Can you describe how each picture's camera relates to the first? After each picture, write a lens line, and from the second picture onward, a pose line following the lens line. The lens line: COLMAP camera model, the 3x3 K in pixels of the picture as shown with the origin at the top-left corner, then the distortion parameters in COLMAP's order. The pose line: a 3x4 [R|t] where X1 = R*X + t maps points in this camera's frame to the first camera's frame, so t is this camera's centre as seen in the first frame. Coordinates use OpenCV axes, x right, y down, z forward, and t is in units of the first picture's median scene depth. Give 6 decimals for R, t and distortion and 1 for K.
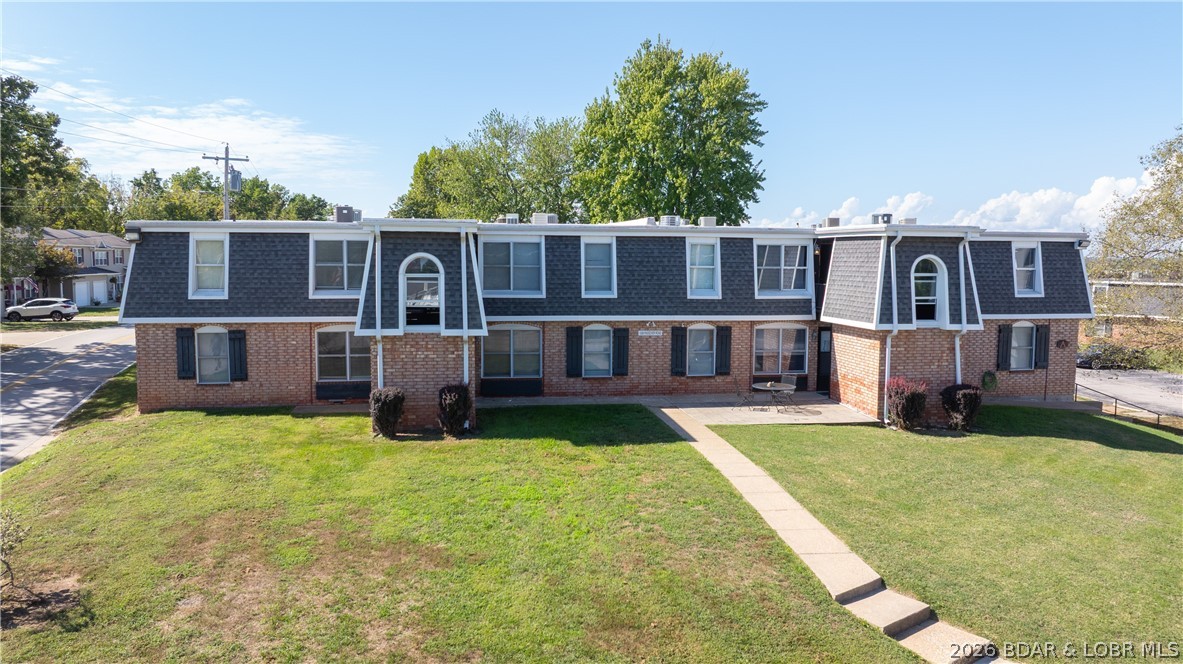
lens RADIAL K [[809.9, 0, 591.5], [0, 809.9, 332.0], [0, 0, 1]] dist [-0.021778, -0.000473]
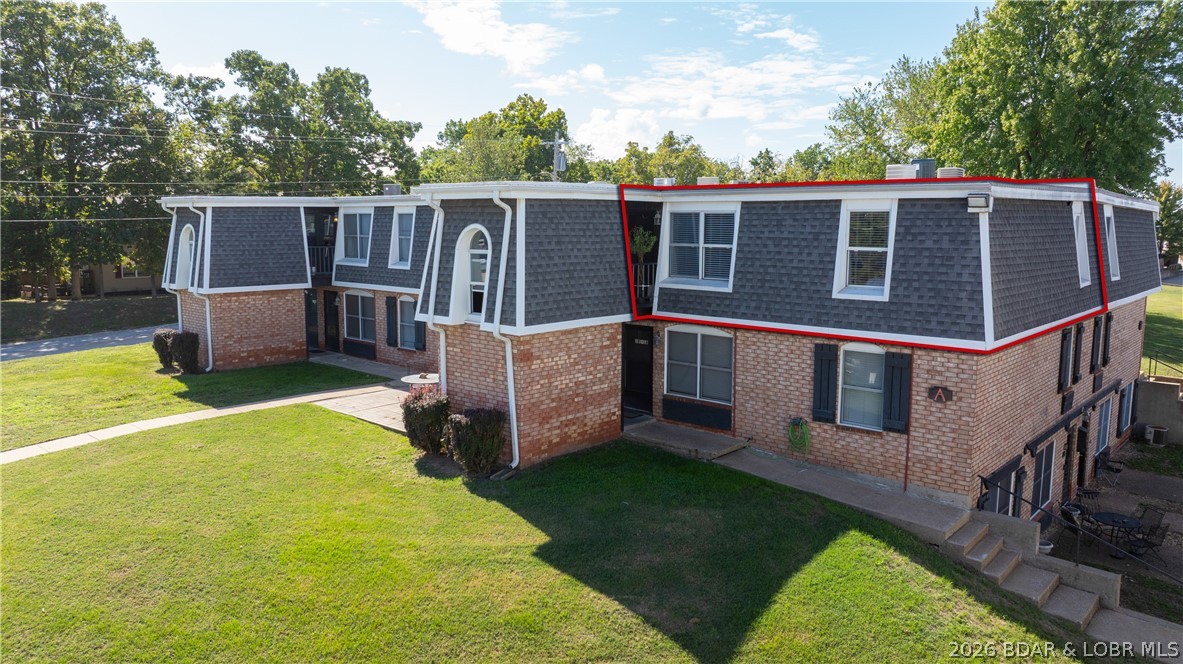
lens RADIAL K [[809.9, 0, 591.5], [0, 809.9, 332.0], [0, 0, 1]] dist [-0.021778, -0.000473]
pose [[0.637136, 0.099096, -0.764354, 0.849468], [-0.073715, 0.994989, 0.067551, -0.044790], [0.767218, 0.013305, 0.641248, 0.492838]]
